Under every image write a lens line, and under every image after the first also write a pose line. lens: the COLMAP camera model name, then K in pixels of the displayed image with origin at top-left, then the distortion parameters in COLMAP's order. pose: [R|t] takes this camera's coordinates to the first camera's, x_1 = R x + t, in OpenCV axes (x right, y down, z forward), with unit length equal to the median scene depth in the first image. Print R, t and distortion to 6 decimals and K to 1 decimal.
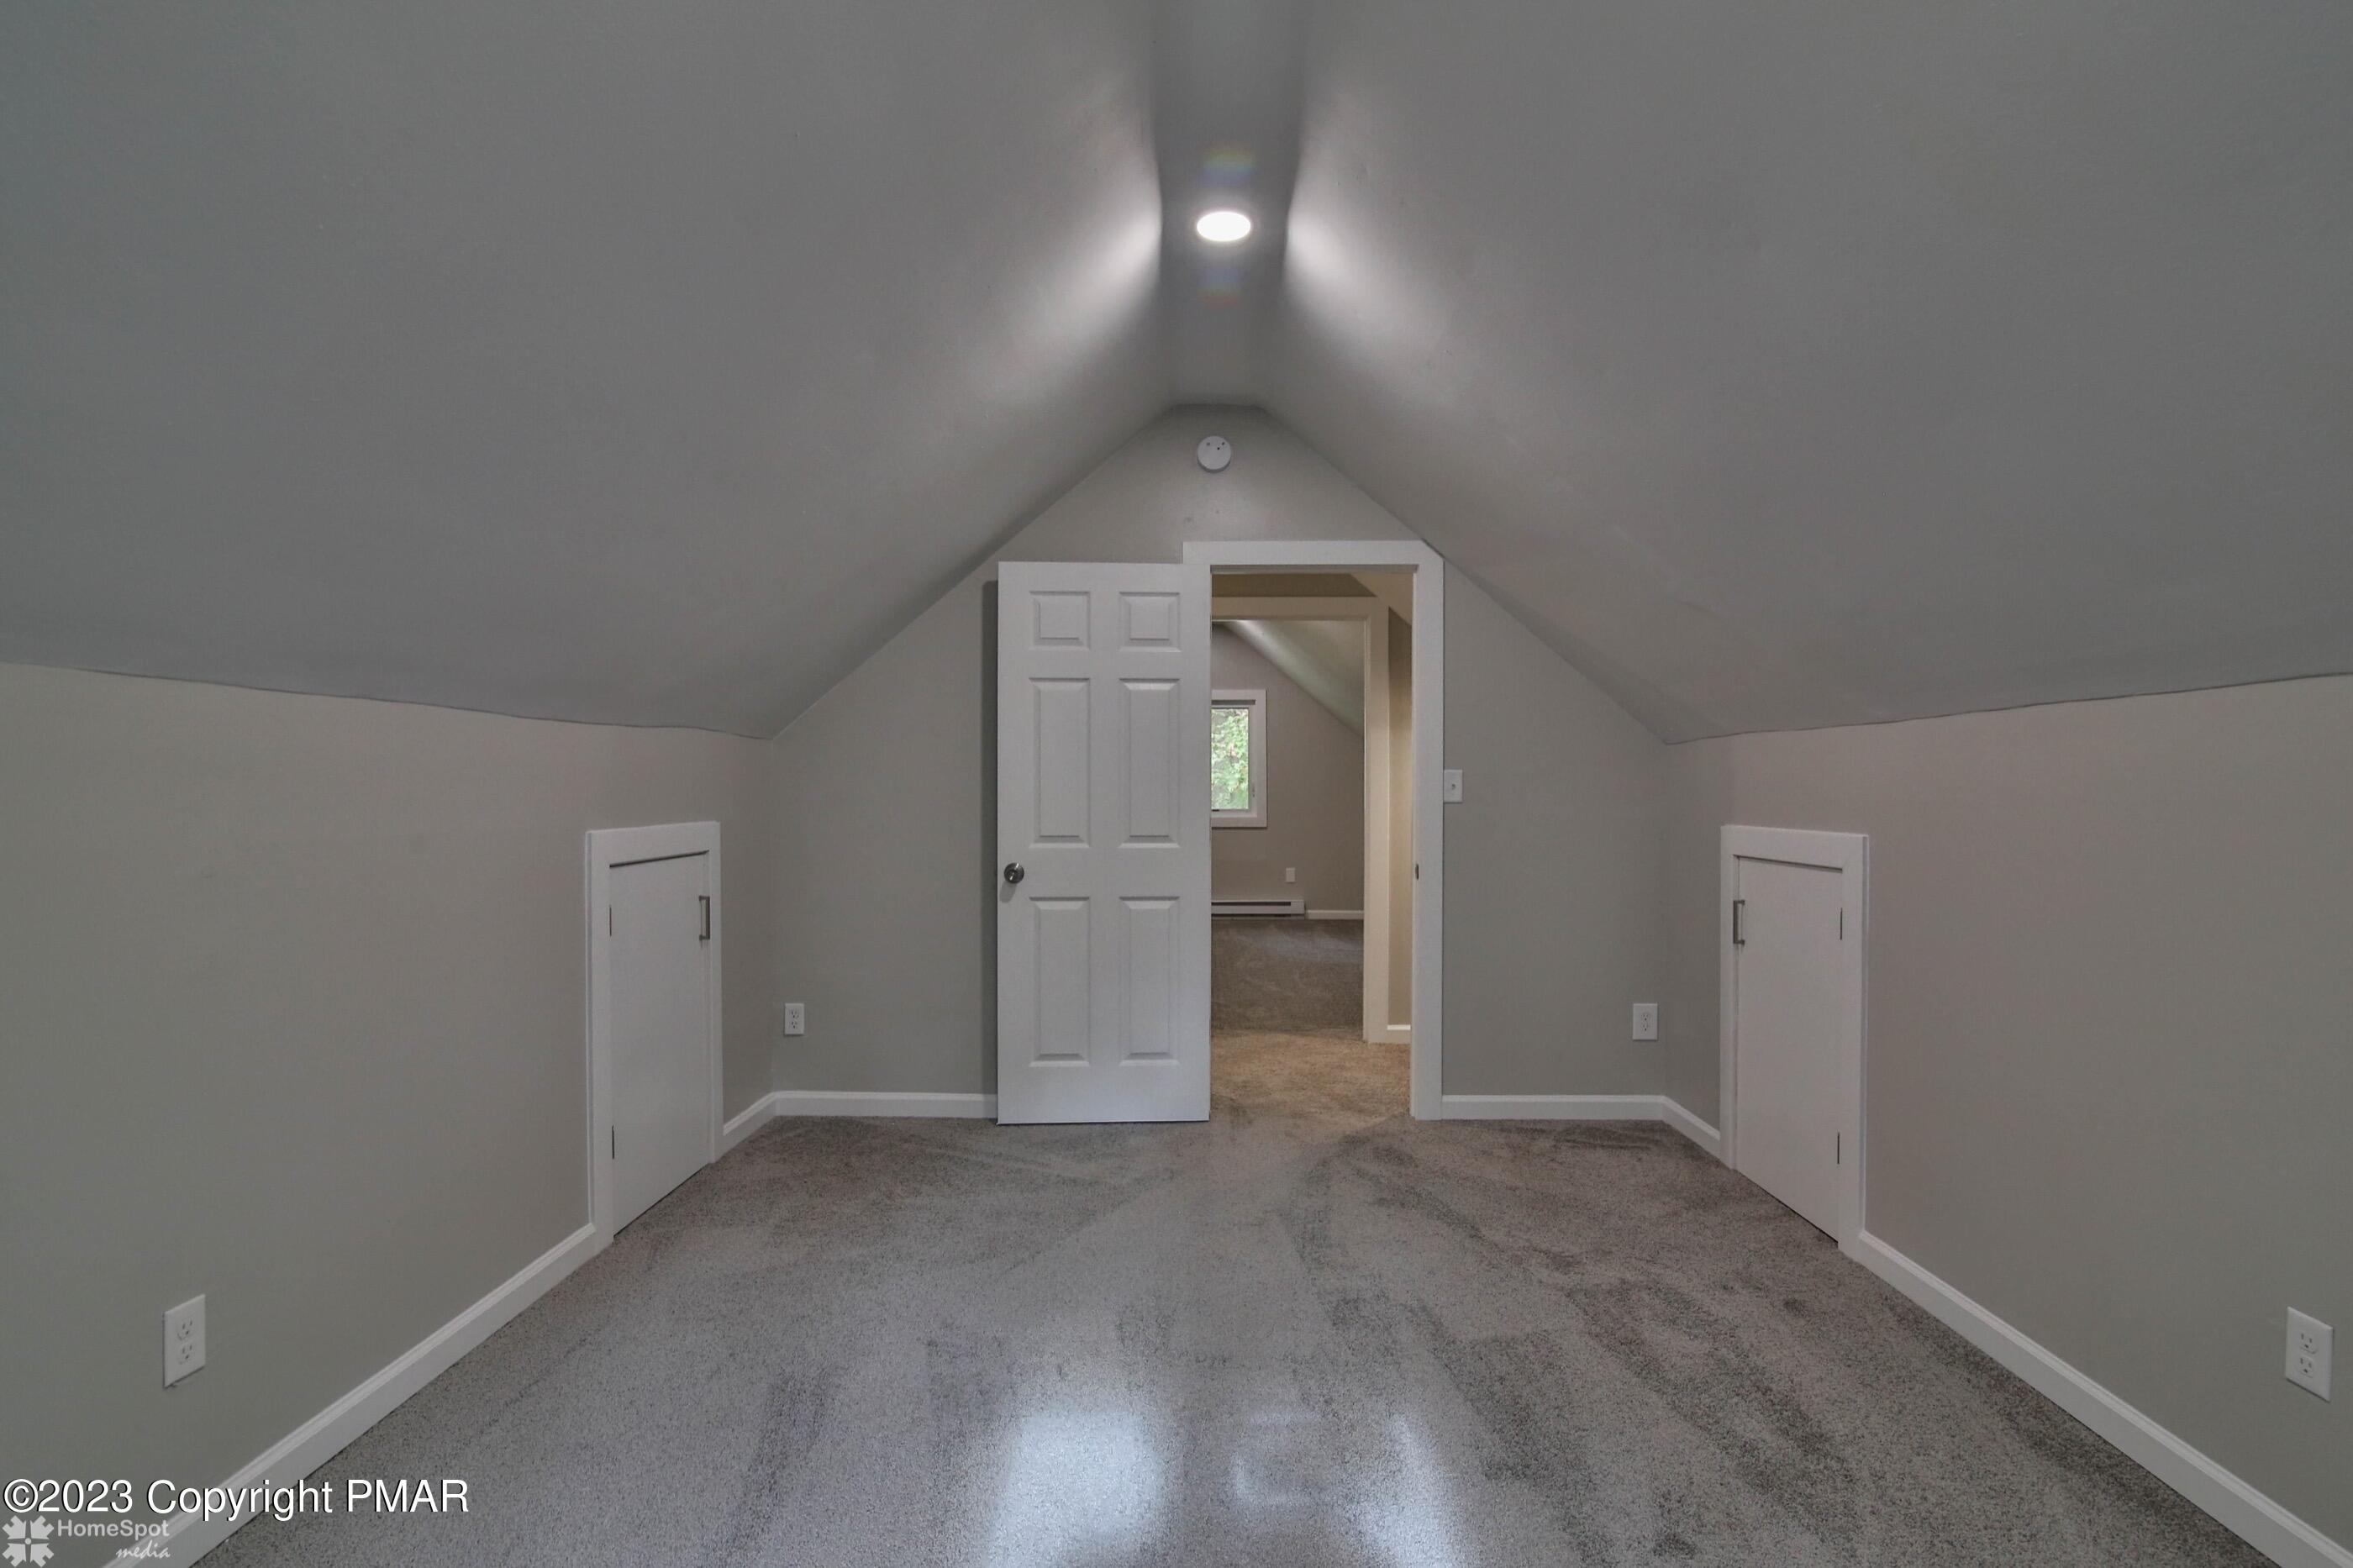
lens RADIAL K [[1170.1, 0, 1203.4], [0, 1170.1, 770.3], [0, 0, 1]] dist [-0.019803, 0.000246]
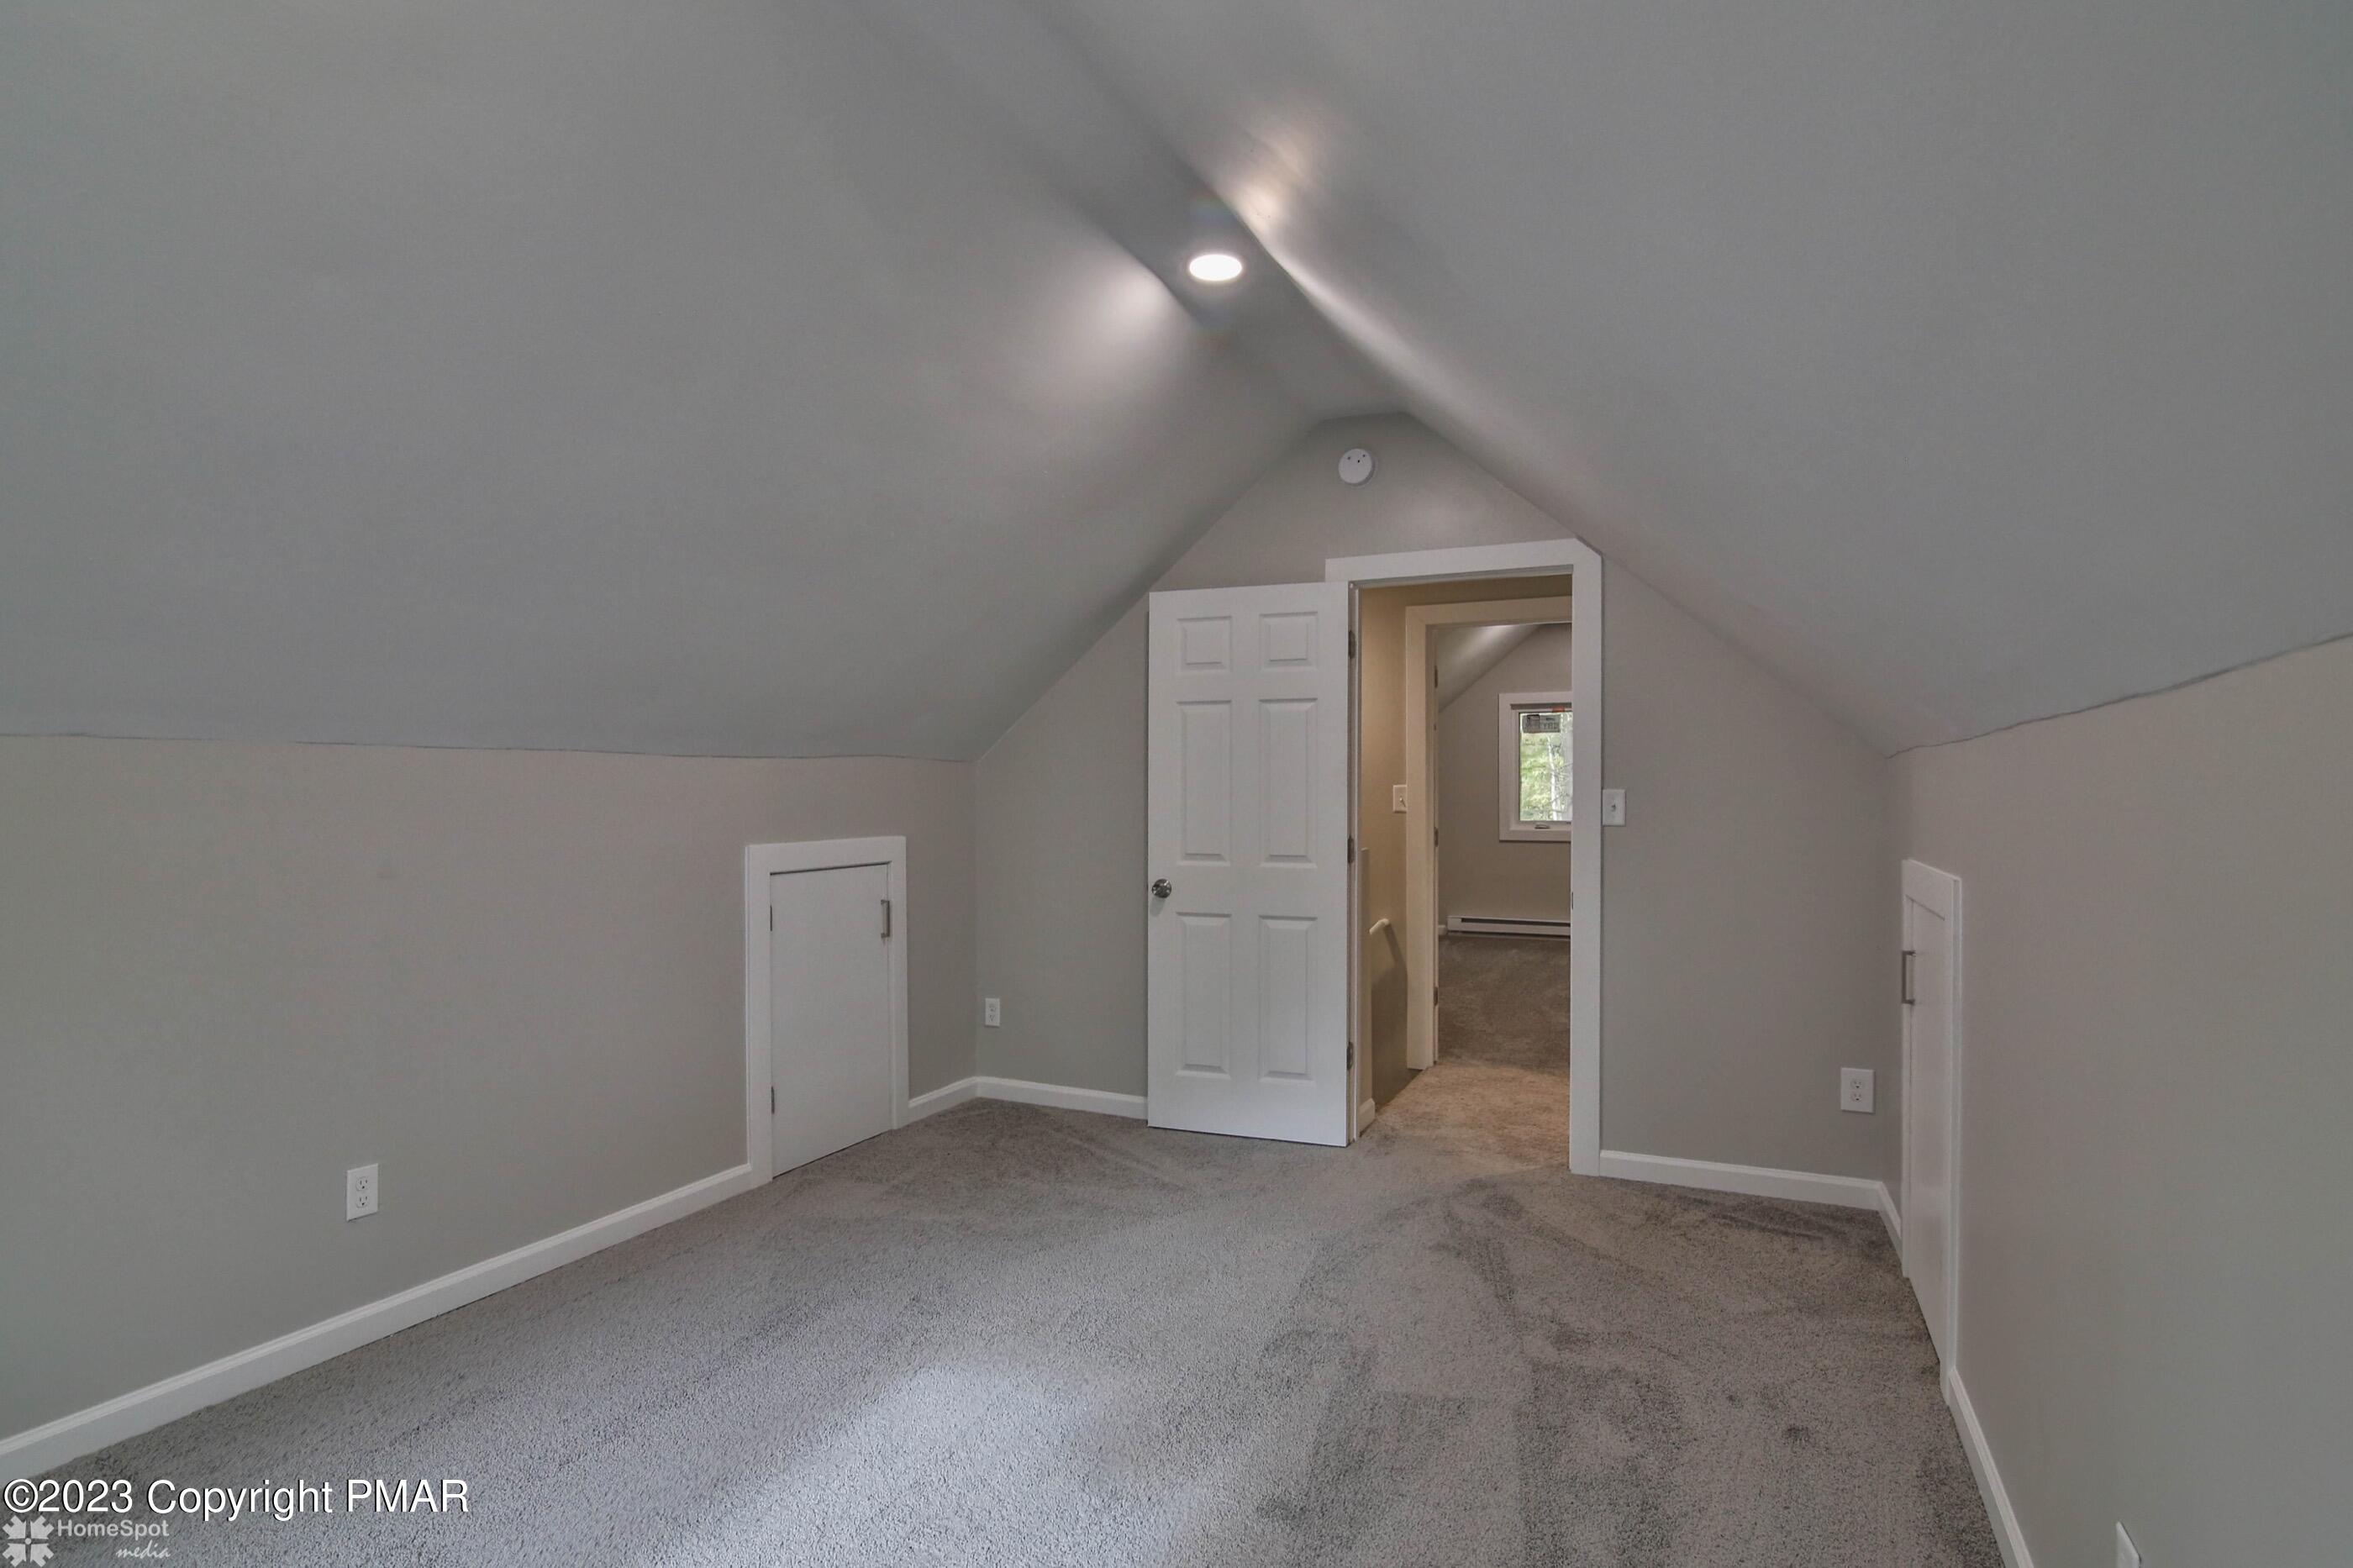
lens RADIAL K [[1211.6, 0, 1176.5], [0, 1211.6, 784.0], [0, 0, 1]] dist [-0.015409, -0.000045]
pose [[0.912295, -0.002629, -0.409525, 0.296581], [0.004973, 0.999977, 0.004659, -0.011044], [0.409504, -0.006287, 0.912287, 0.013315]]
